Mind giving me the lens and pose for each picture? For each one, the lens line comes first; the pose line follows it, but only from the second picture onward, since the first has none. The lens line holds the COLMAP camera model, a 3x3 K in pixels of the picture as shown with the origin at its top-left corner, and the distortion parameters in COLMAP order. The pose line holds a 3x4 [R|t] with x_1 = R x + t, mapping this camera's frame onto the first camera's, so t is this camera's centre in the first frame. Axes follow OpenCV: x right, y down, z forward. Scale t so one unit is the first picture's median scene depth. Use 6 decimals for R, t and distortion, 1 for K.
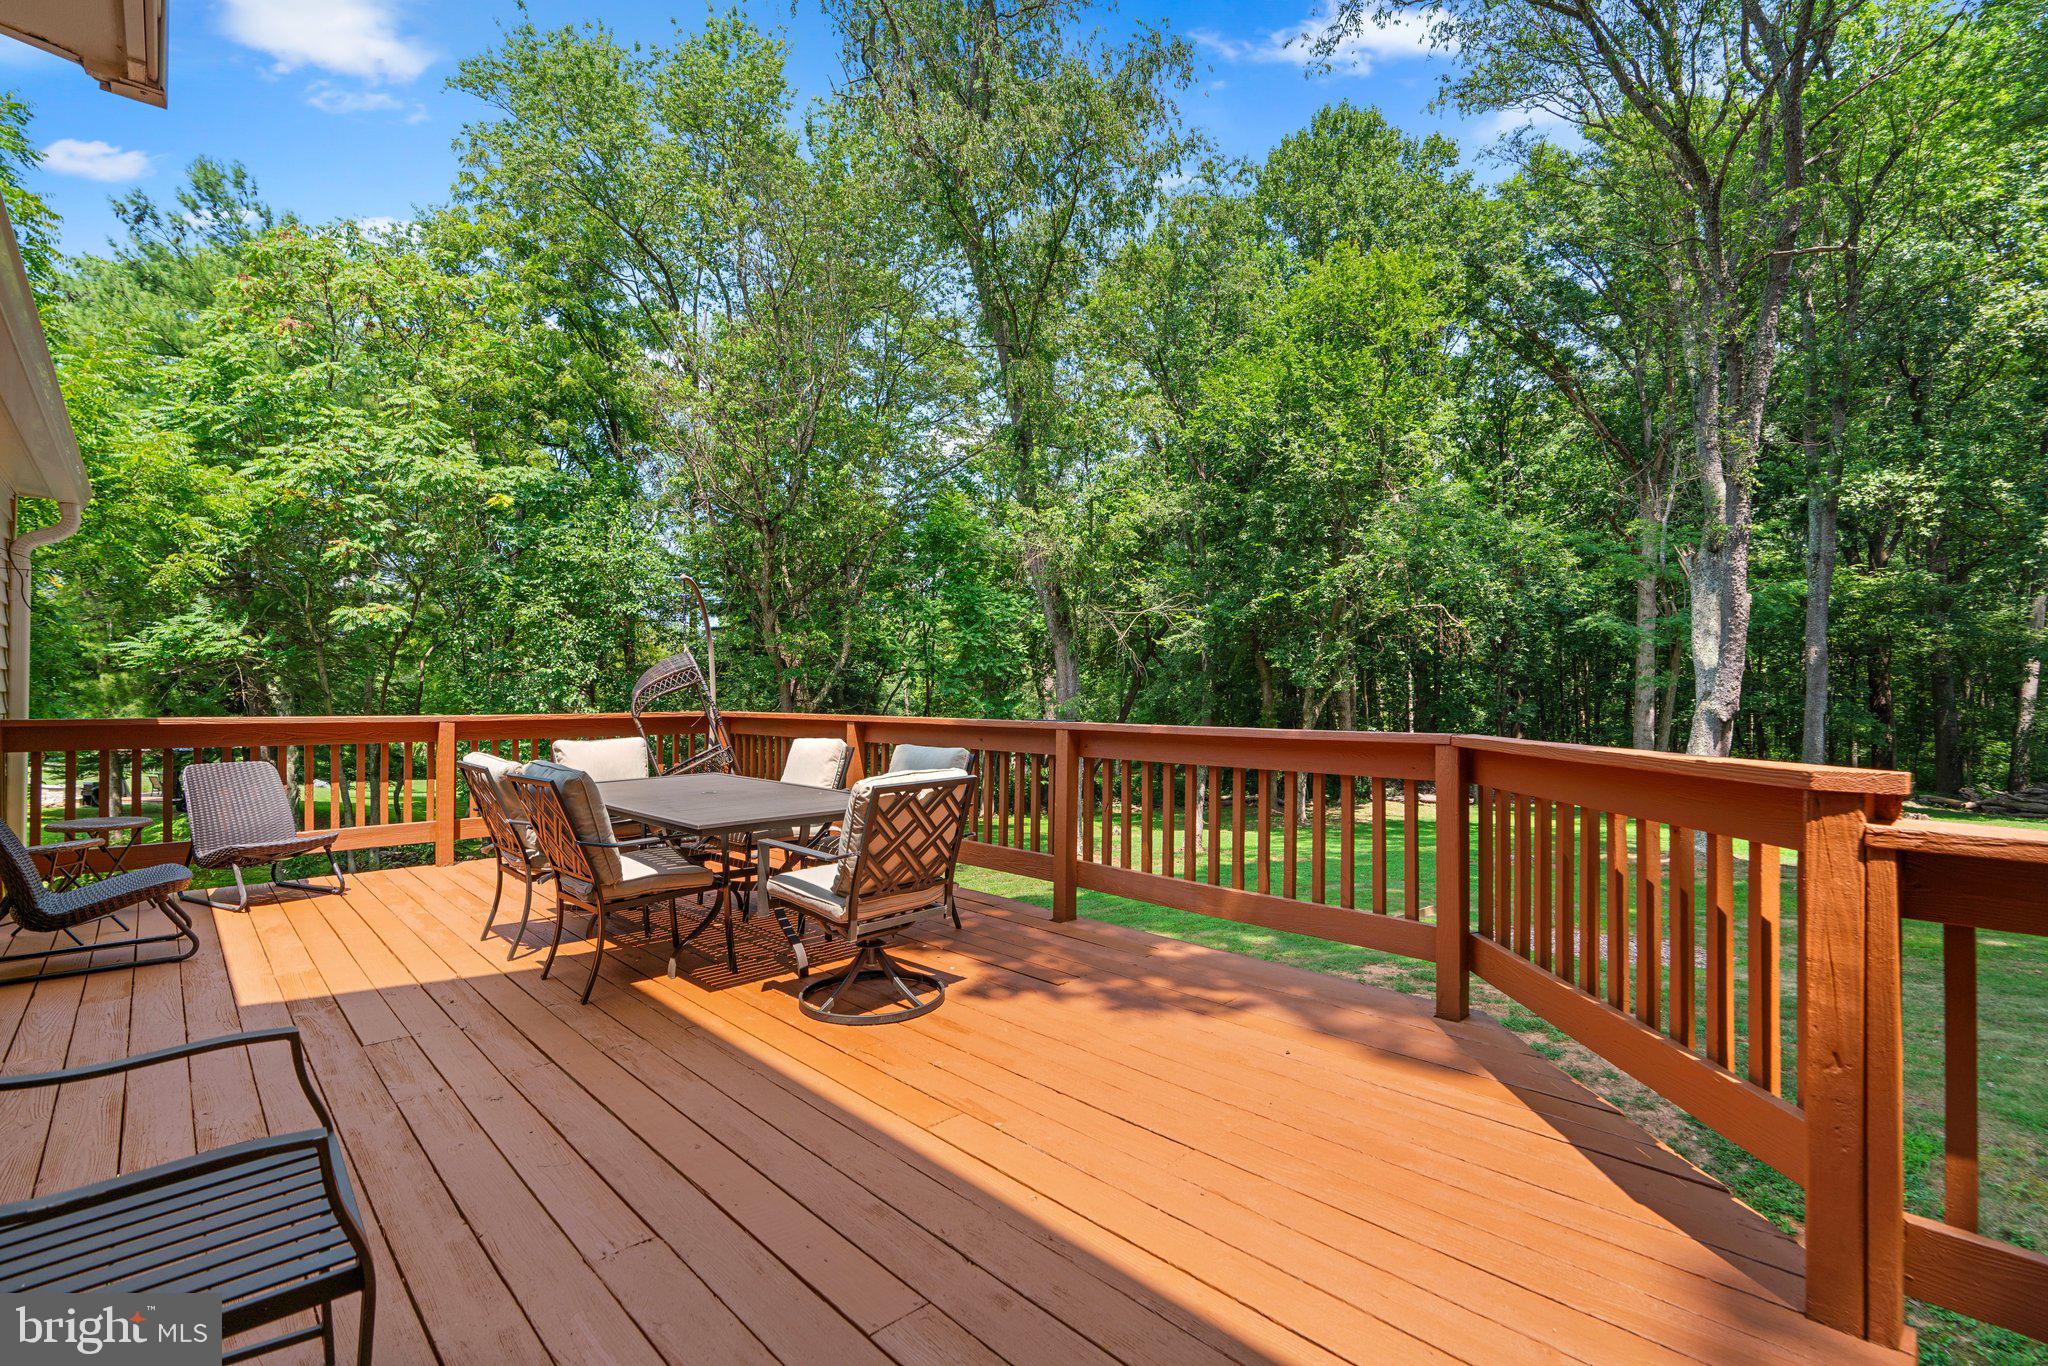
lens RADIAL K [[889.8, 0, 1017.1], [0, 889.8, 690.9], [0, 0, 1]] dist [-0.001308, -0.000201]
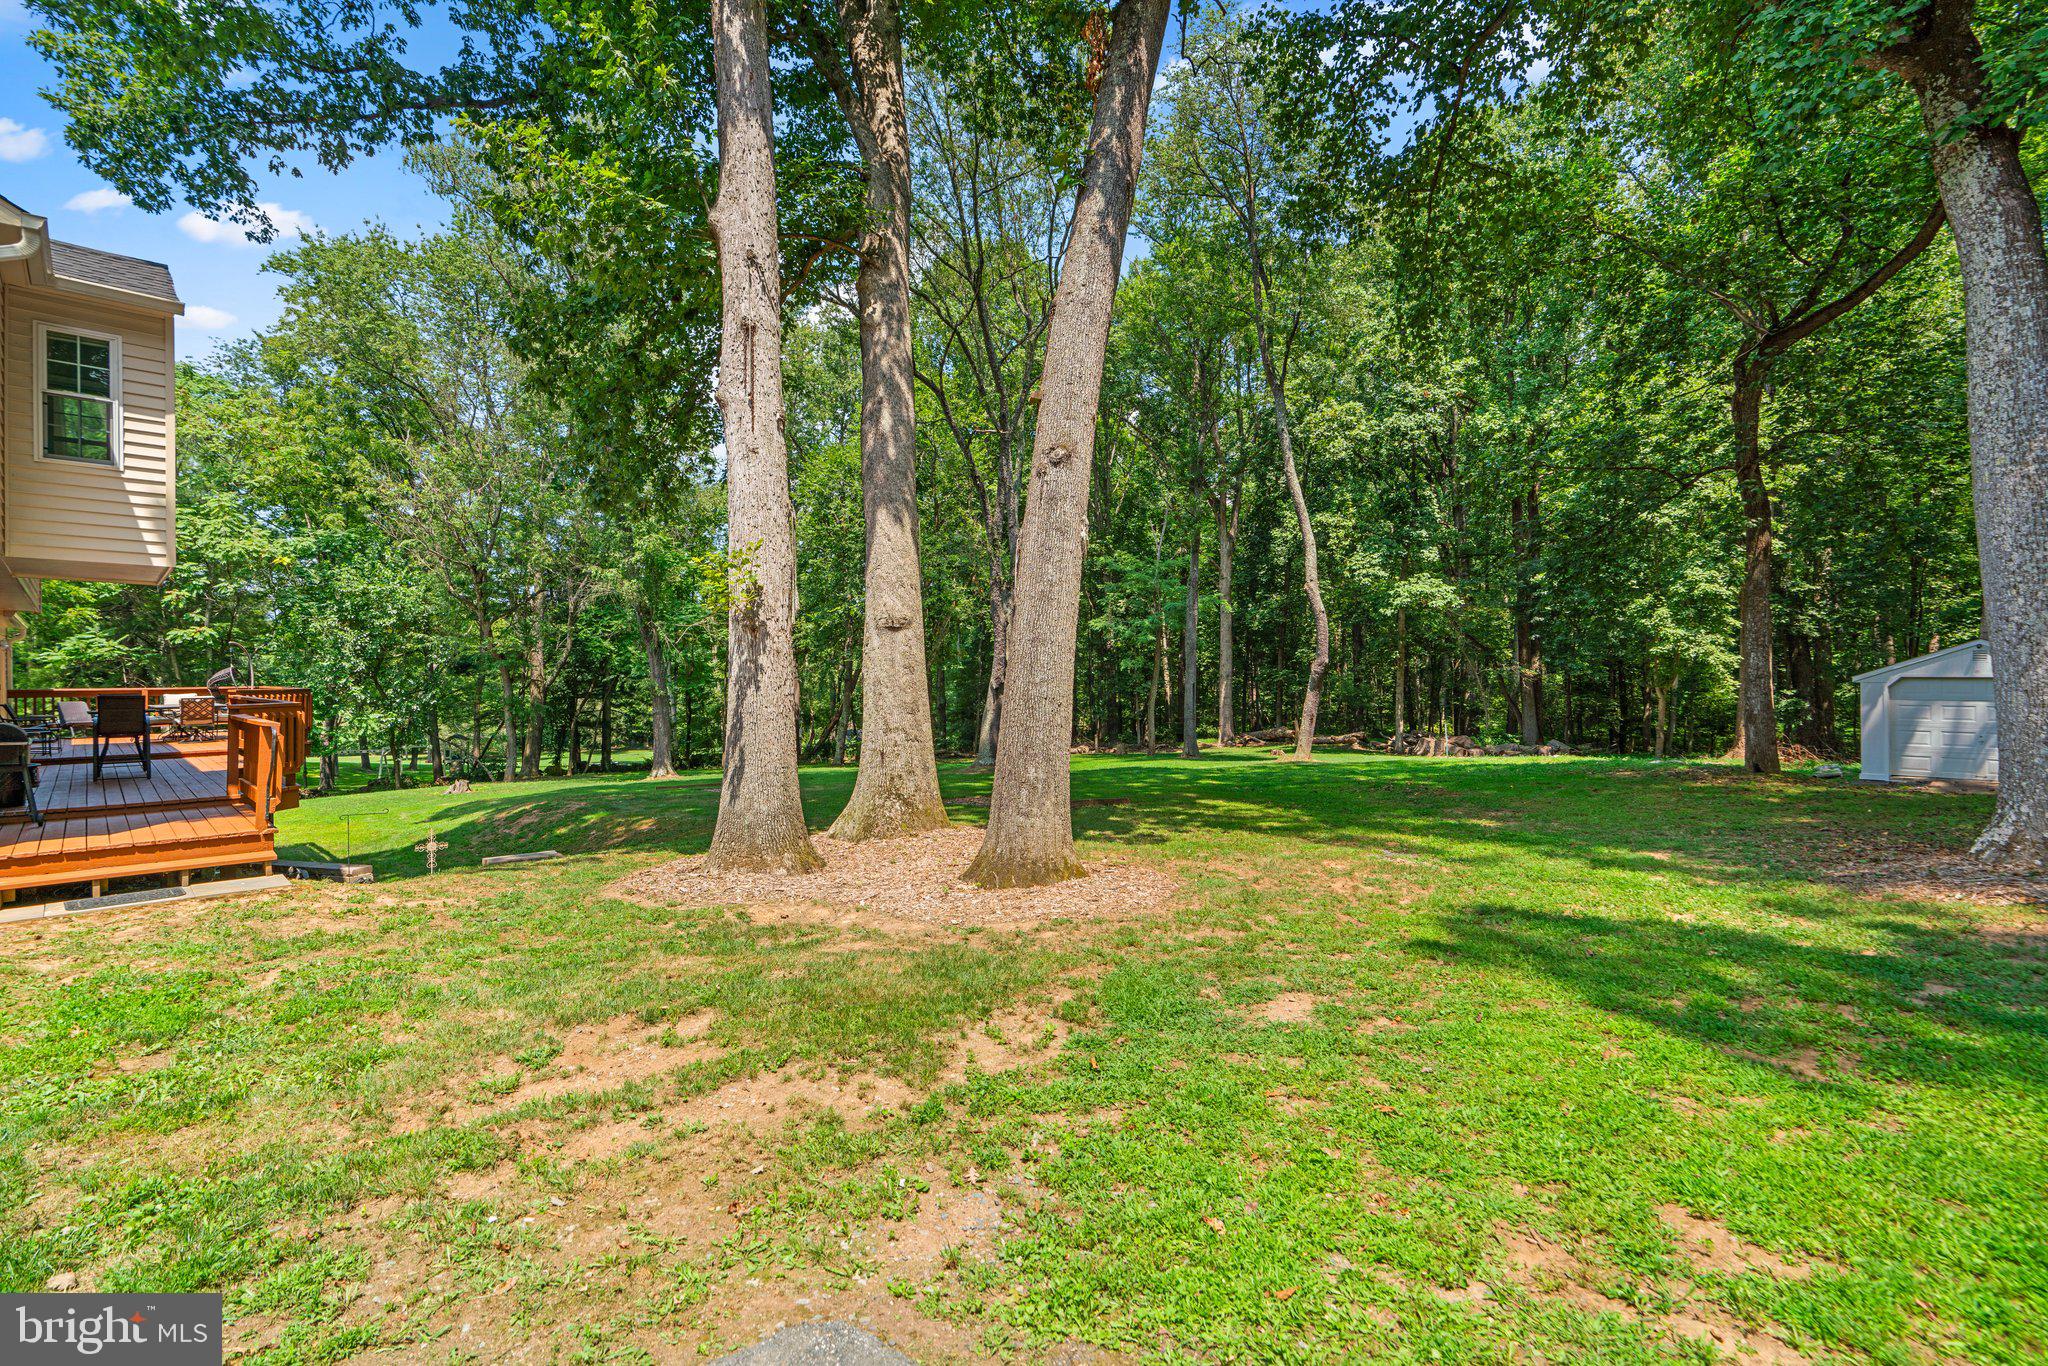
lens RADIAL K [[919.6, 0, 1033.0], [0, 919.6, 682.0], [0, 0, 1]] dist [-0.001564, 0.000895]
pose [[0.999101, -0.018335, 0.038233, 0.805364], [0.018073, 0.999811, 0.007195, 0.024742], [-0.038357, -0.006497, 0.999243, -0.819472]]
